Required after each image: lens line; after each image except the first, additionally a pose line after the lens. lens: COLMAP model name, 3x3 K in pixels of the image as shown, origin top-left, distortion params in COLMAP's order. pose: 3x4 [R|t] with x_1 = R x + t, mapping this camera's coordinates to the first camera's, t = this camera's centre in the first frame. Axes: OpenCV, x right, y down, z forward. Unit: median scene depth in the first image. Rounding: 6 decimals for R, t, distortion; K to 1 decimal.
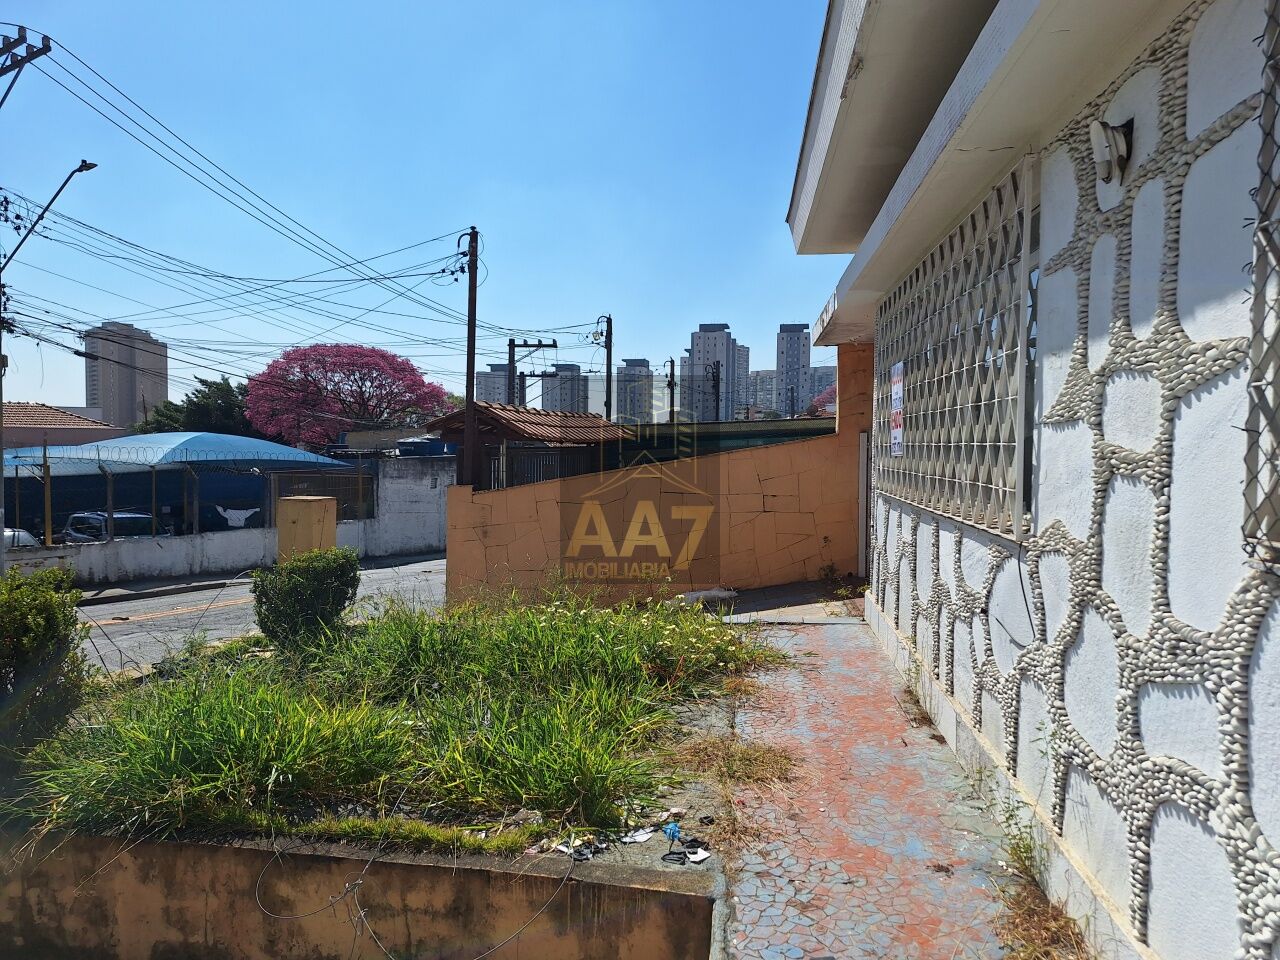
lens RADIAL K [[852.0, 0, 640.0], [0, 852.0, 480.0], [0, 0, 1]] dist [0.081336, -0.073666]
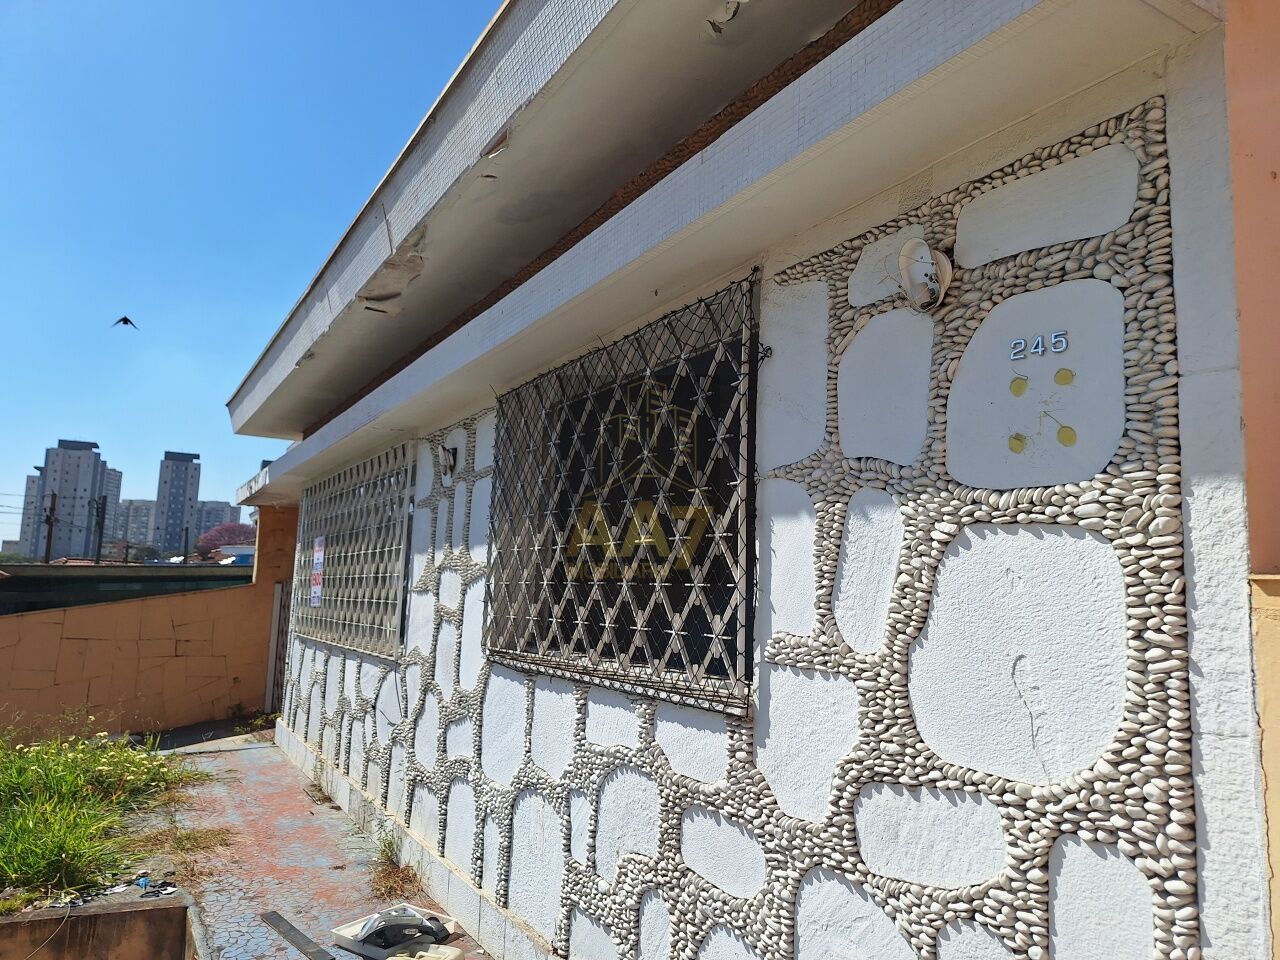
lens RADIAL K [[847.7, 0, 677.8], [0, 847.7, 475.2], [0, 0, 1]] dist [0.000402, -0.028784]
pose [[0.753394, 0.111665, 0.648019, -0.253452], [0.004518, 0.984574, -0.174913, 0.006227], [-0.657554, 0.134706, 0.741267, -0.622379]]
